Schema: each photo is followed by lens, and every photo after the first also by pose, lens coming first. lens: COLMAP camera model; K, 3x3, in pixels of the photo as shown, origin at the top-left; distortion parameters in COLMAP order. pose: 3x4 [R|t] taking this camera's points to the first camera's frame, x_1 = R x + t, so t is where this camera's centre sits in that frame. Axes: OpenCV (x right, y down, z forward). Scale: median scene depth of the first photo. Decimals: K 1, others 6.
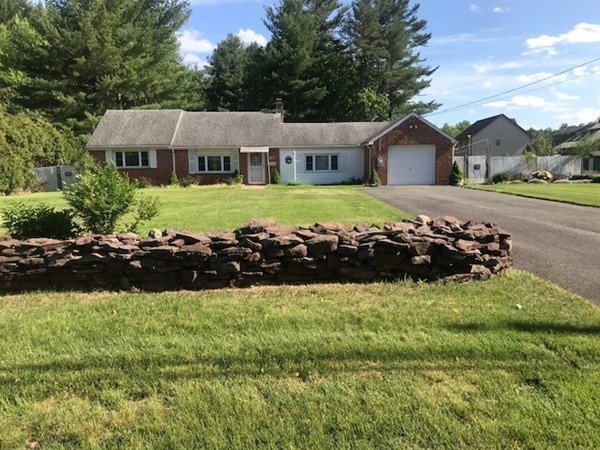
lens RADIAL K [[476.8, 0, 300.2], [0, 476.8, 217.4], [0, 0, 1]] dist [0.102338, -0.248357]
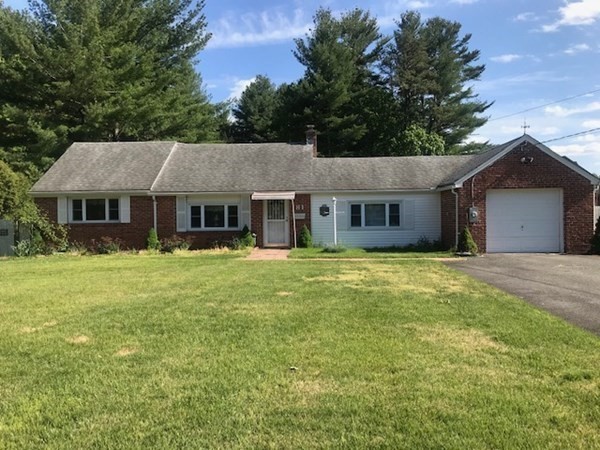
lens RADIAL K [[476.8, 0, 300.2], [0, 476.8, 217.4], [0, 0, 1]] dist [0.102338, -0.248357]
pose [[0.997915, 0.002220, -0.064498, -0.015164], [-0.008492, 0.995236, -0.097126, -0.045381], [0.063976, 0.097471, 0.993180, 0.330692]]
